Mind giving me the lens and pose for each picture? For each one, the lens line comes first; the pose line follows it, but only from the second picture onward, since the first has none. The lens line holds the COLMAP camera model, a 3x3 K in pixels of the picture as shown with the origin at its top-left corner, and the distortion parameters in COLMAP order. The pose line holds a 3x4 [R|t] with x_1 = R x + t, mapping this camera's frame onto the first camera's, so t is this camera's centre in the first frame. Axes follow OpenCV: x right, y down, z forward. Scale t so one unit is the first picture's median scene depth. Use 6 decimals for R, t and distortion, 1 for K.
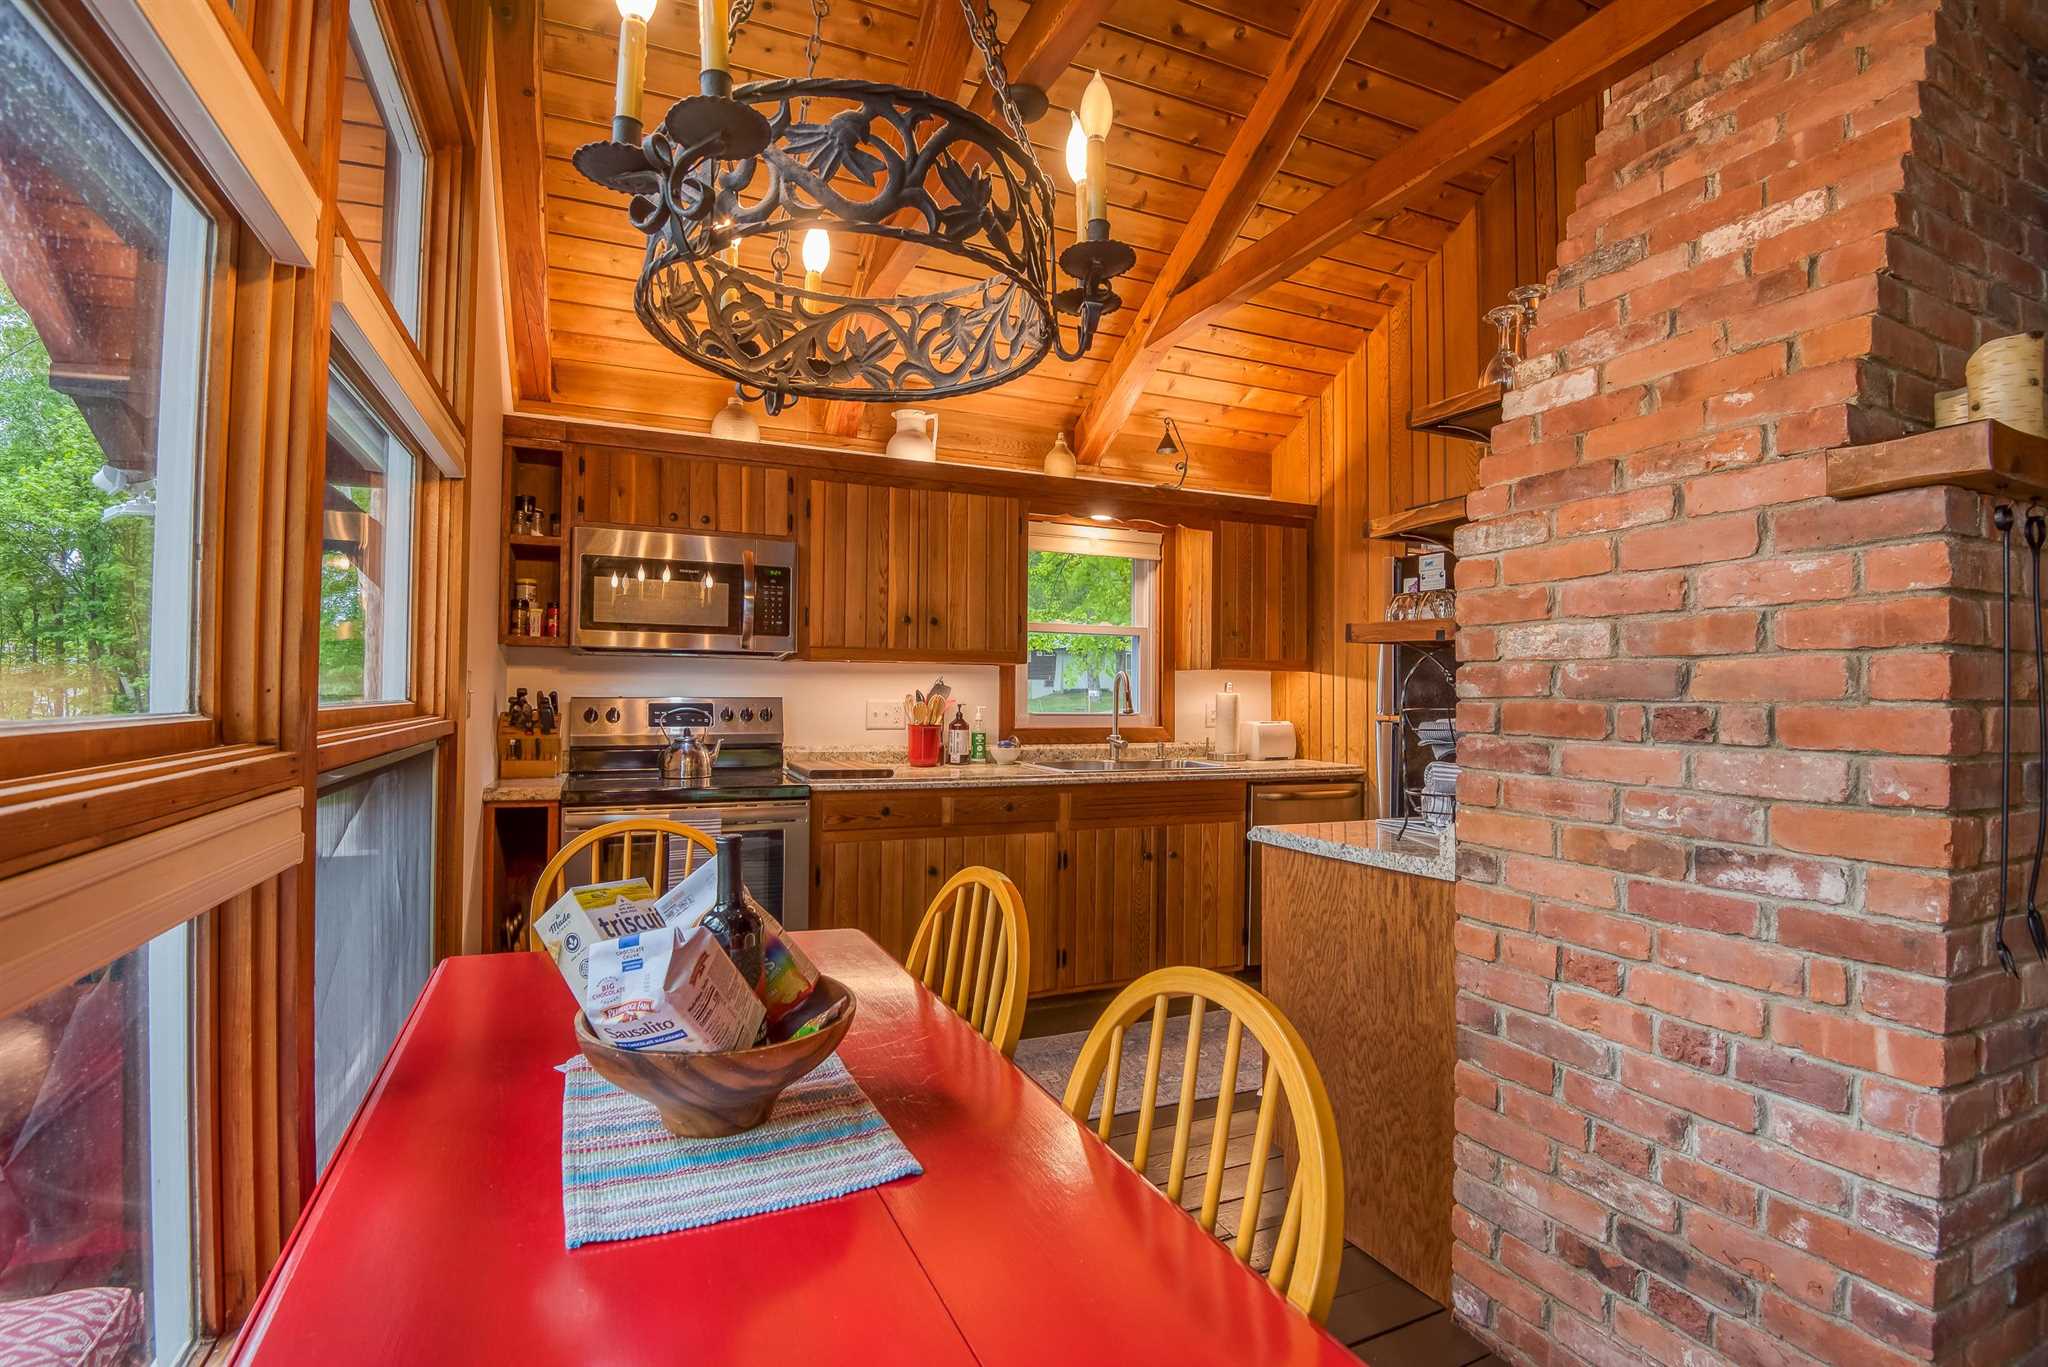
lens RADIAL K [[933.3, 0, 1024.0], [0, 933.3, 683.5], [0, 0, 1]] dist [-0.001597, -0.018612]
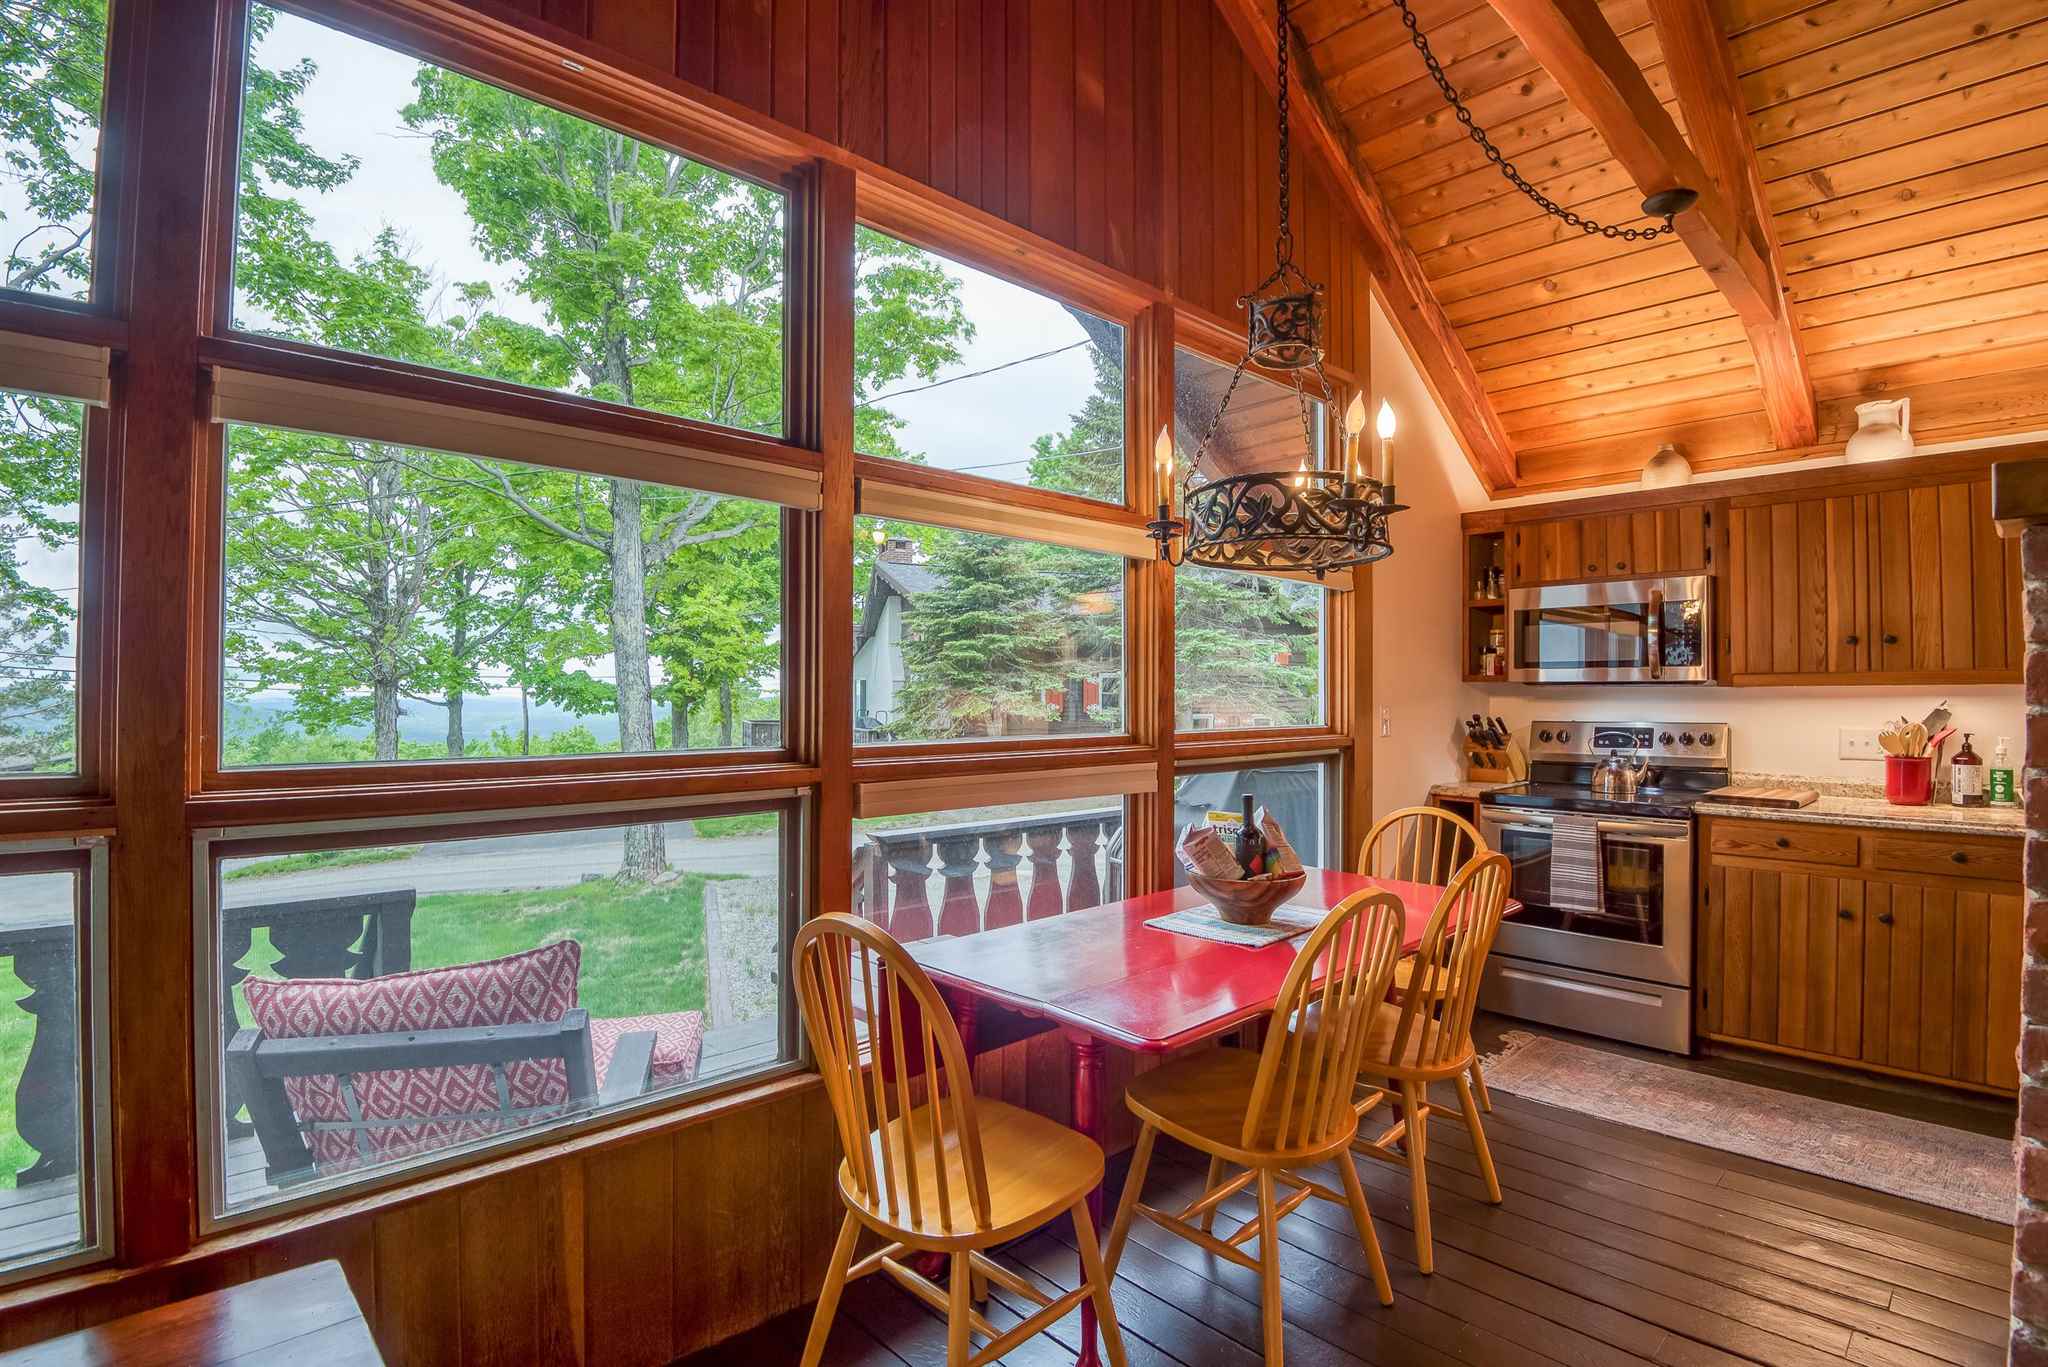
lens RADIAL K [[991.6, 0, 1024.0], [0, 991.6, 683.5], [0, 0, 1]] dist [-0.024098, -0.013582]
pose [[0.336839, -0.020285, -0.941344, 0.444223], [0.011562, 0.999782, -0.017407, -0.017017], [0.941491, -0.005020, 0.337000, -0.072855]]
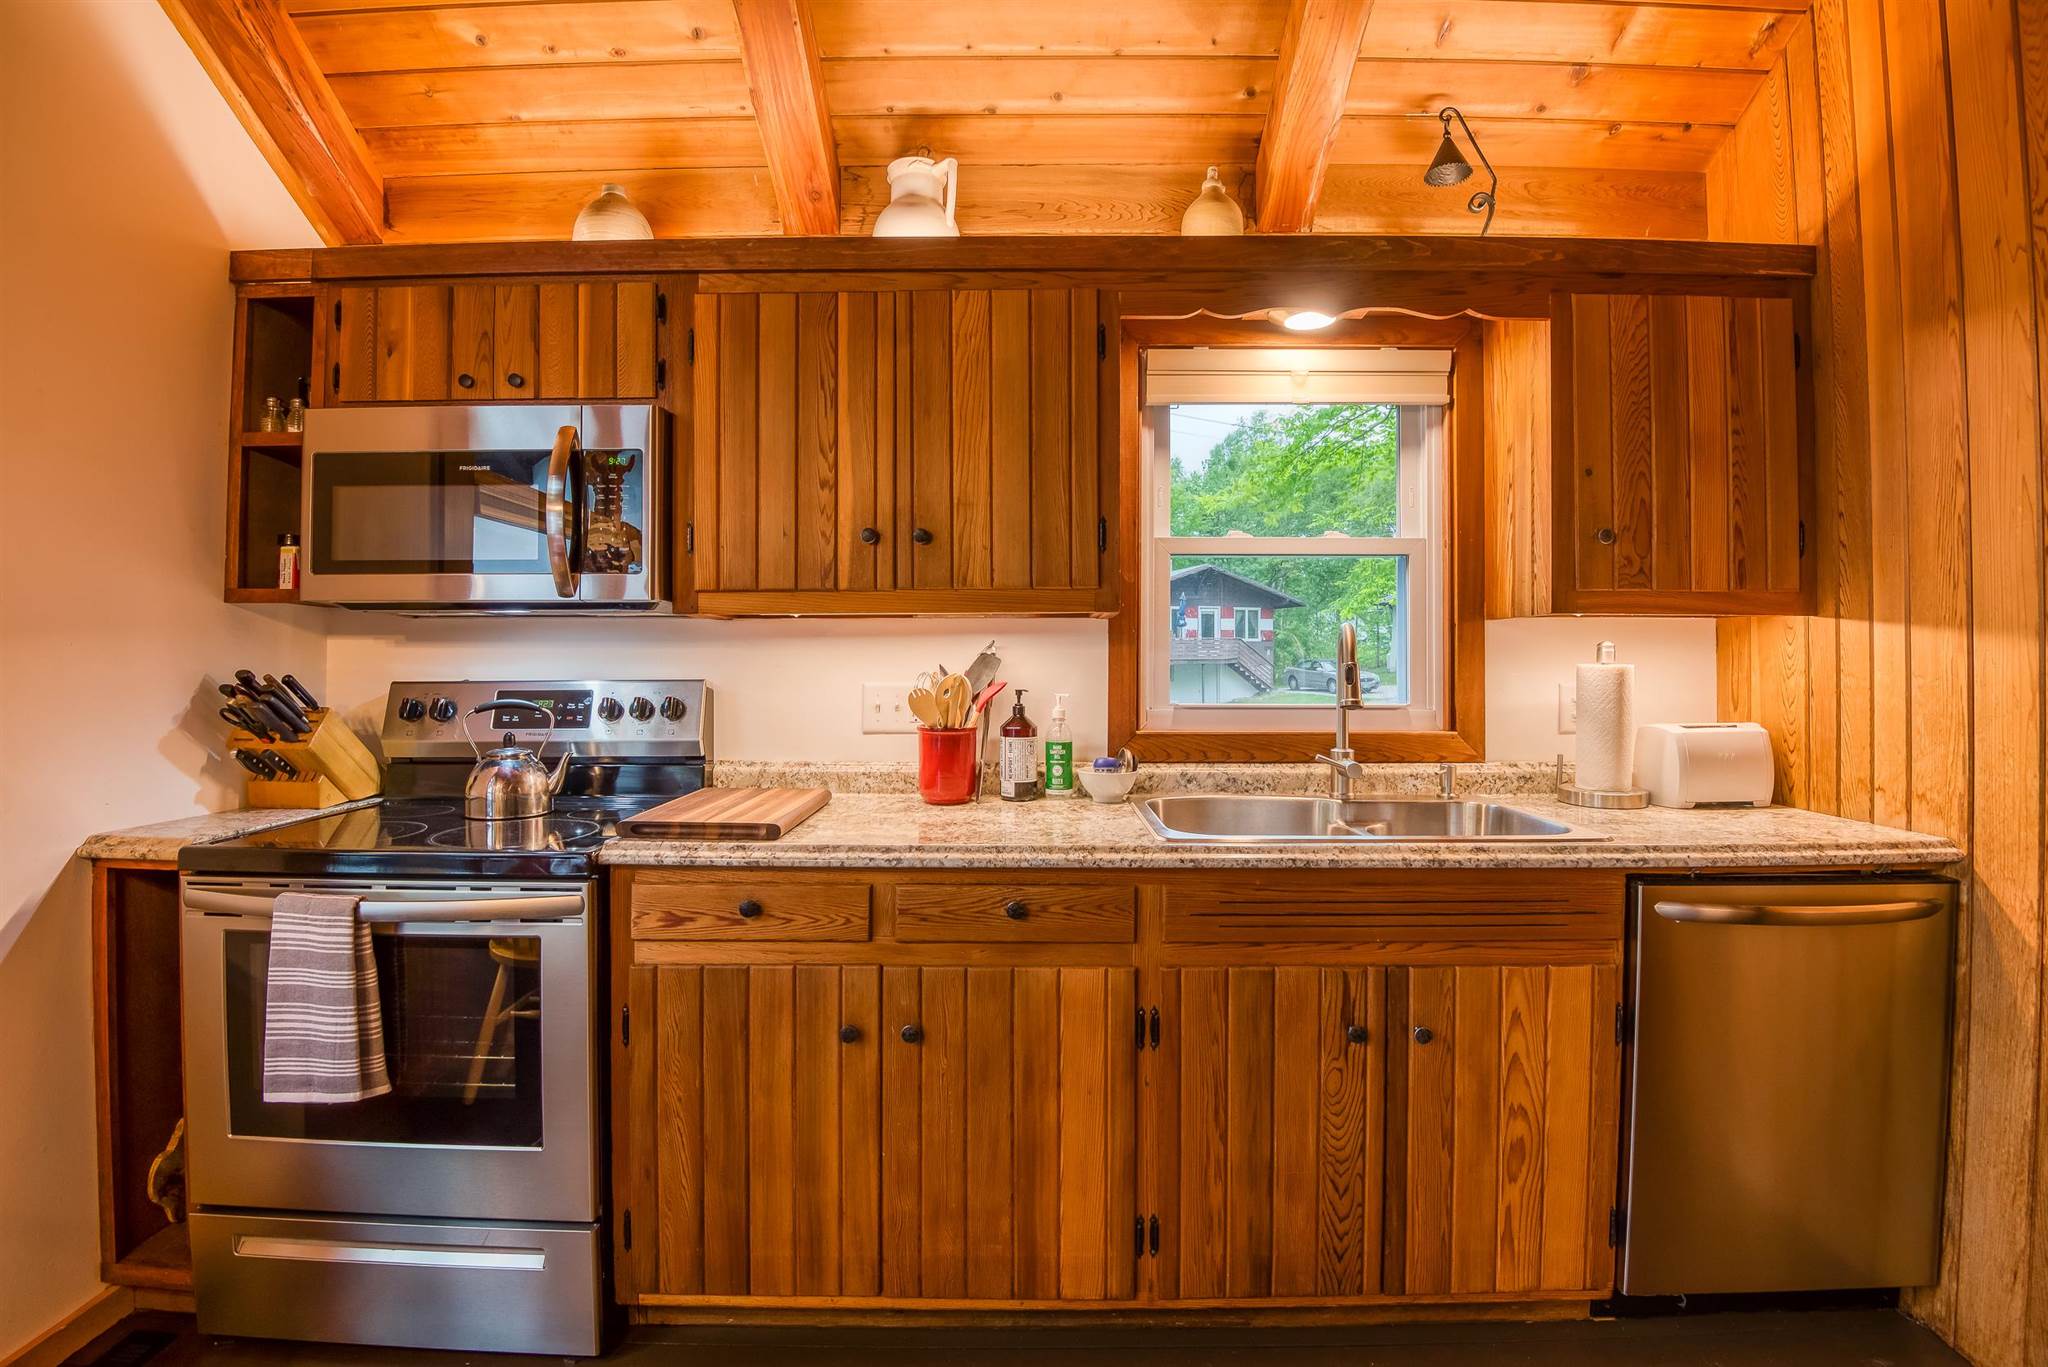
lens RADIAL K [[937.5, 0, 1016.9], [0, 937.5, 664.8], [0, 0, 1]] dist [-0.003199, -0.028673]
pose [[0.912143, -0.008867, -0.409777, 0.155843], [0.013731, 0.999866, 0.008930, 0.002374], [0.409643, -0.013772, 0.912142, 0.489479]]
